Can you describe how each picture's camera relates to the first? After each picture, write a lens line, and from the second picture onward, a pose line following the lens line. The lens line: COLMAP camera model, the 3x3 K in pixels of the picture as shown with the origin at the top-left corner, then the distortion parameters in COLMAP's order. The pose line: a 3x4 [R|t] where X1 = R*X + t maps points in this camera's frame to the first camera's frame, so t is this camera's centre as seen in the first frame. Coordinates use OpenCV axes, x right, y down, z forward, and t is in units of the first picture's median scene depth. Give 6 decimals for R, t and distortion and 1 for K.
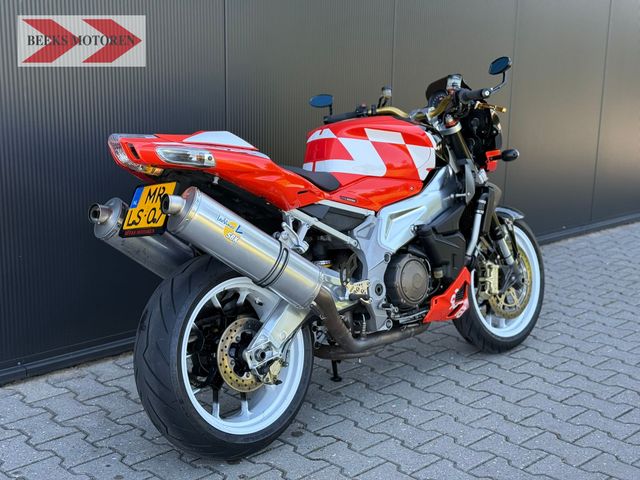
lens RADIAL K [[887.2, 0, 320.0], [0, 887.2, 240.0], [0, 0, 1]] dist [0.124982, -0.043243]
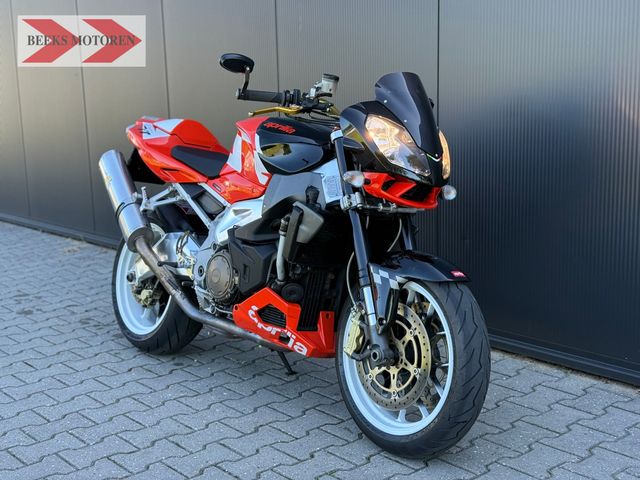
lens RADIAL K [[887.2, 0, 320.0], [0, 887.2, 240.0], [0, 0, 1]] dist [0.124982, -0.043243]
pose [[-0.078040, 0.163645, -0.983428, 1.106301], [-0.181985, 0.967524, 0.175440, -0.196780], [0.980200, 0.192661, -0.045725, 1.161966]]
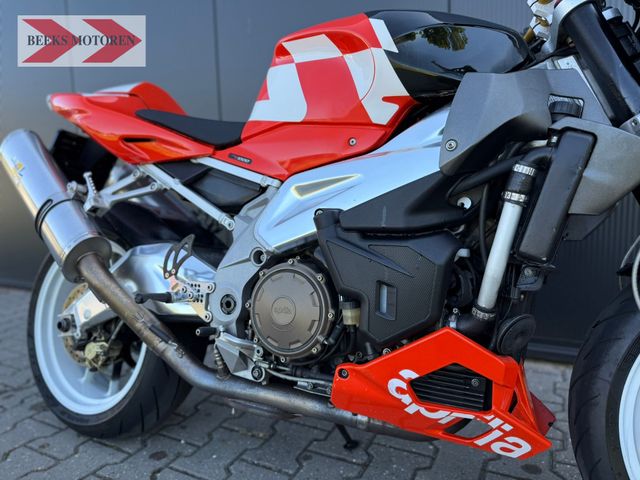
lens RADIAL K [[452.5, 0, 320.0], [0, 452.5, 240.0], [0, 0, 1]] dist [0.027807, -0.050782]
pose [[0.299919, 0.089269, -0.949779, 0.363361], [-0.164475, 0.985542, 0.040692, -0.009287], [0.939679, 0.144010, 0.310265, 0.937242]]
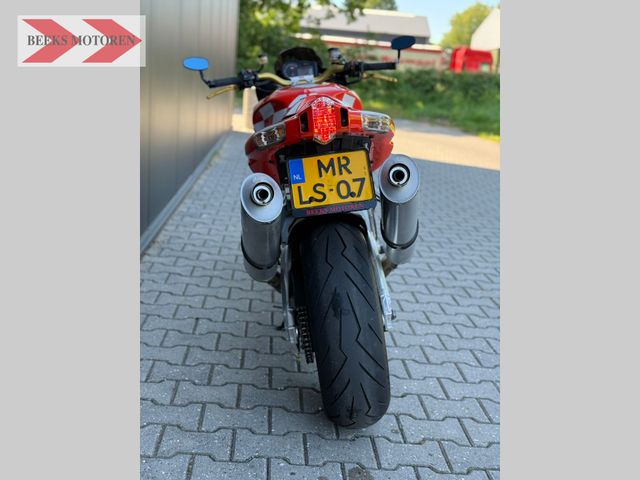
lens RADIAL K [[677.1, 0, 320.0], [0, 677.1, 240.0], [0, 0, 1]] dist [0.077906, -0.001926]
pose [[0.658206, -0.147127, 0.738321, -0.598063], [0.084909, 0.988968, 0.121379, -0.051417], [-0.748034, -0.017202, 0.663437, 0.466114]]
